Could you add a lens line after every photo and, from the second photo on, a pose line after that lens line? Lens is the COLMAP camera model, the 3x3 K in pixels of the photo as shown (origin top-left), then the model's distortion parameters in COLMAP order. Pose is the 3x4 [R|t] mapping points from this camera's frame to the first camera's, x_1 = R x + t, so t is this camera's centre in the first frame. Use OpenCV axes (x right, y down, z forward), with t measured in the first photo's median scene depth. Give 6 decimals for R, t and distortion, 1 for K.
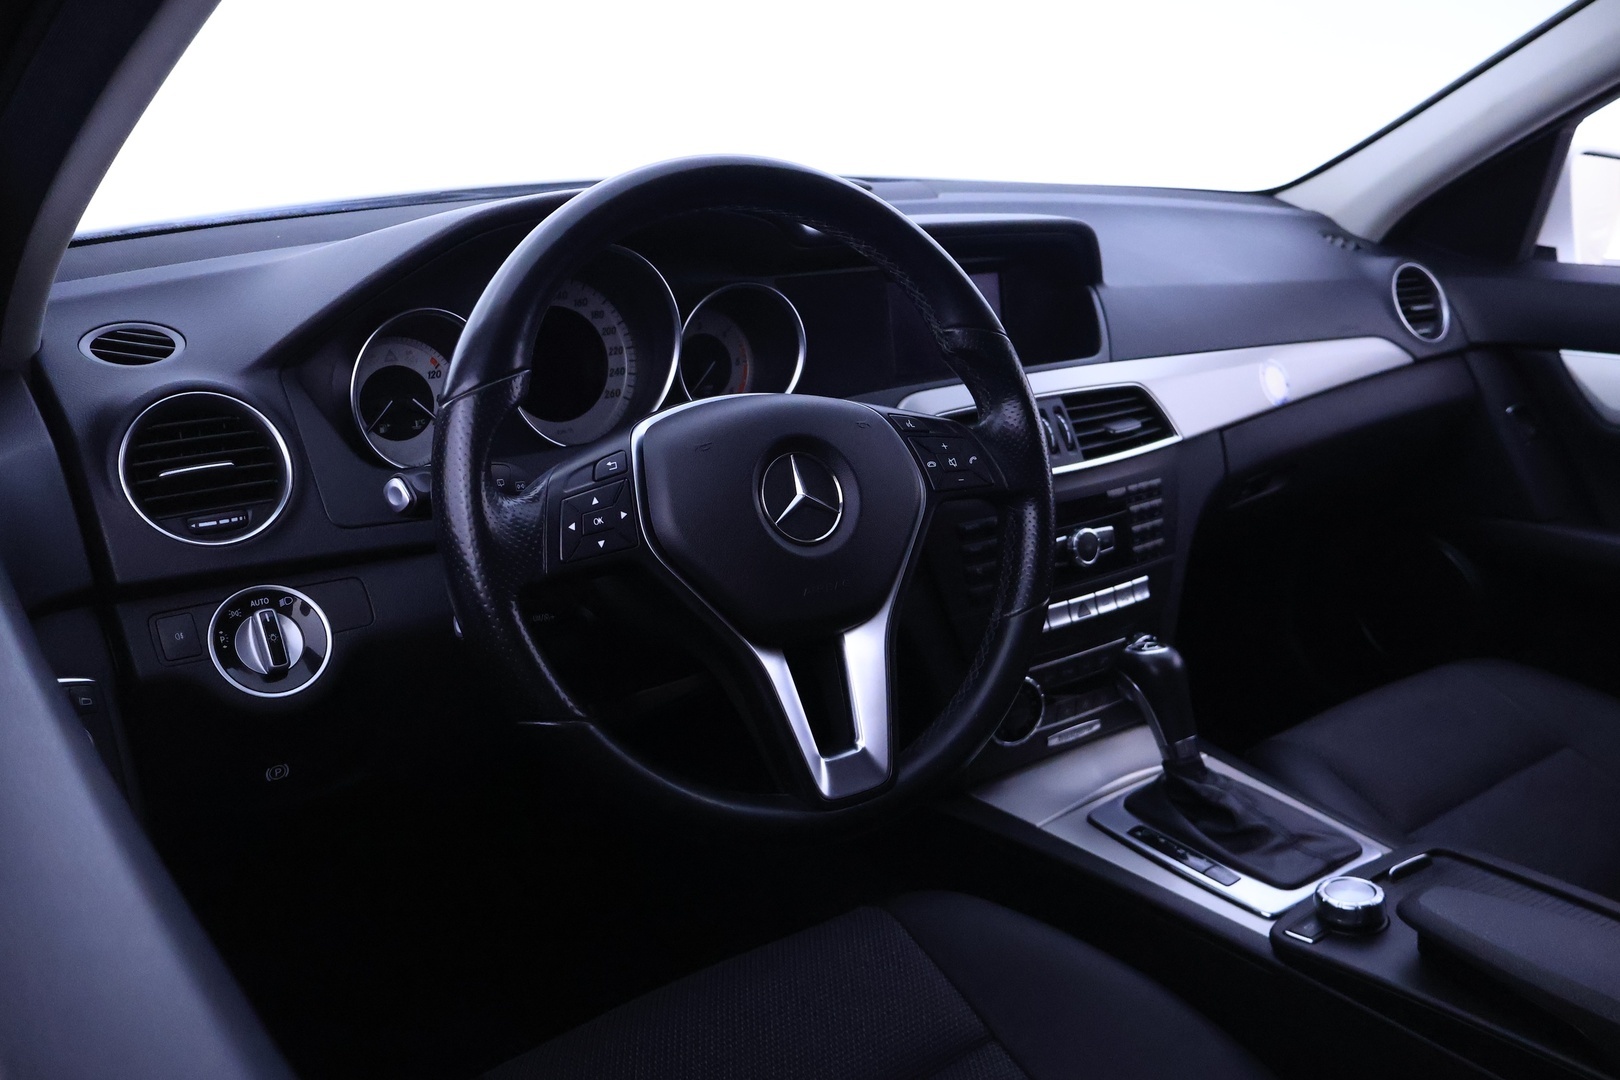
lens RADIAL K [[1458.6, 0, 810.0], [0, 1458.6, 540.0], [0, 0, 1]] dist [0.000630, 0.000039]
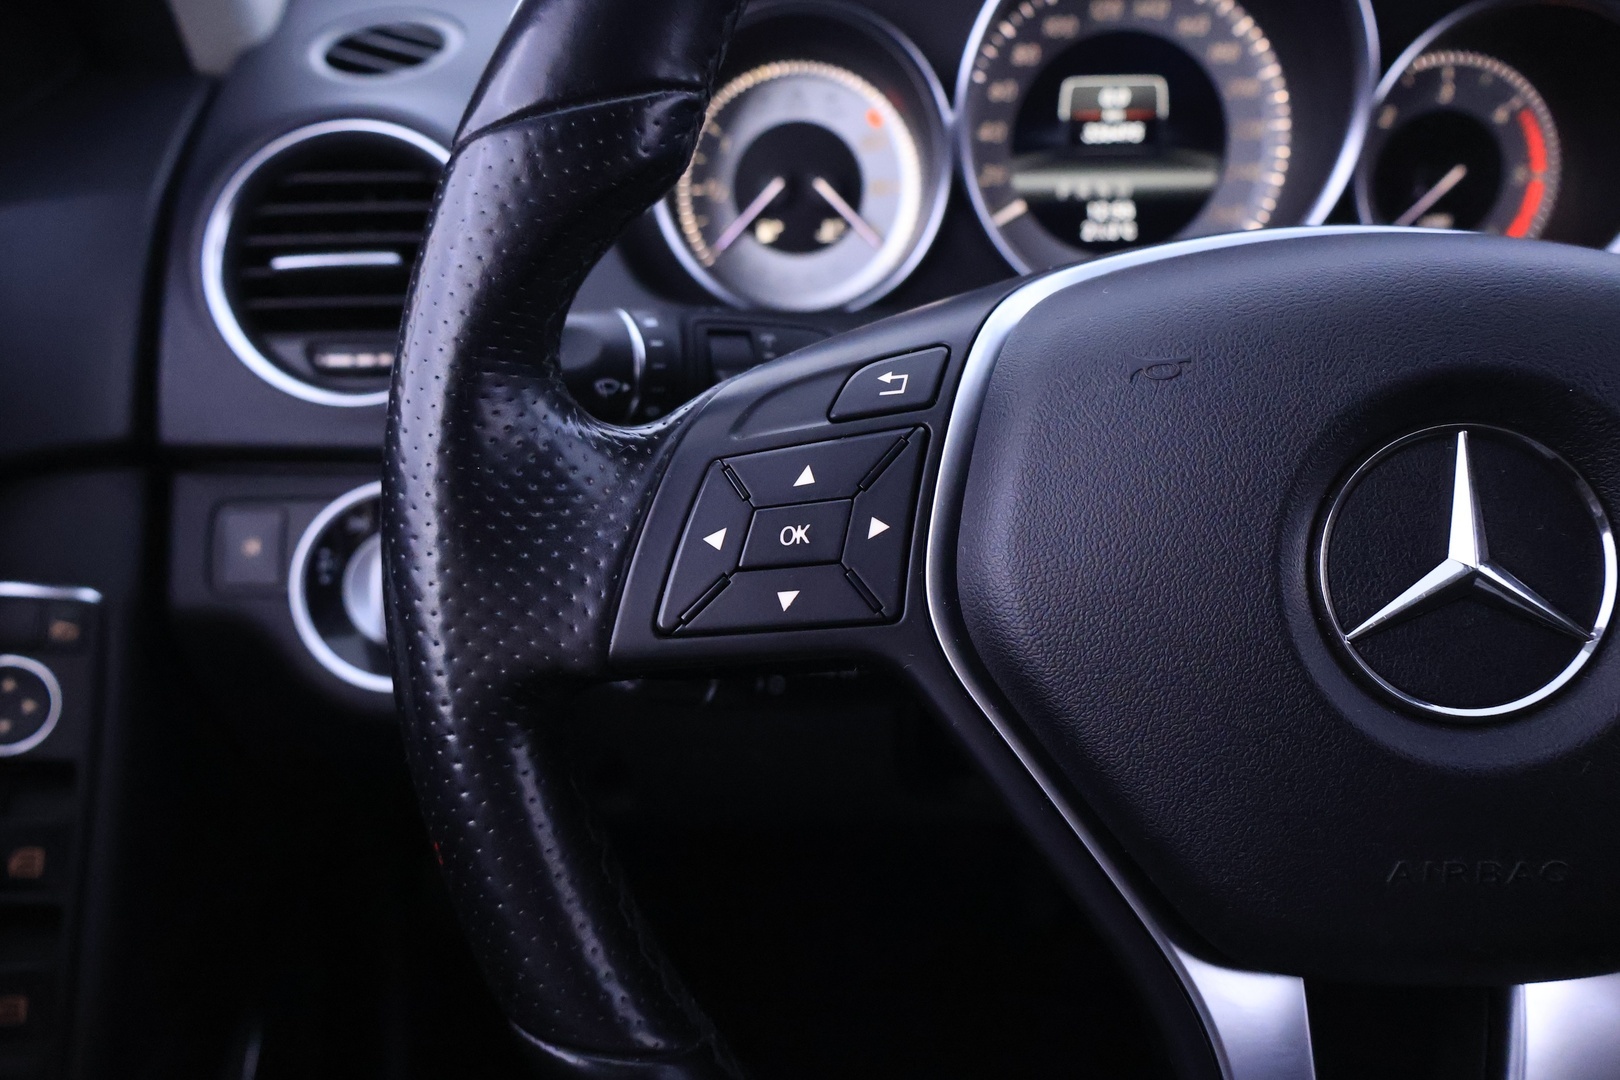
lens RADIAL K [[1368.2, 0, 810.0], [0, 1368.2, 540.0], [0, 0, 1]] dist [0.082846, 0.001448]
pose [[0.844242, 0.211582, -0.492431, 0.021841], [-0.145033, 0.974688, 0.170143, -0.066697], [0.515966, -0.072224, 0.853559, 0.683432]]
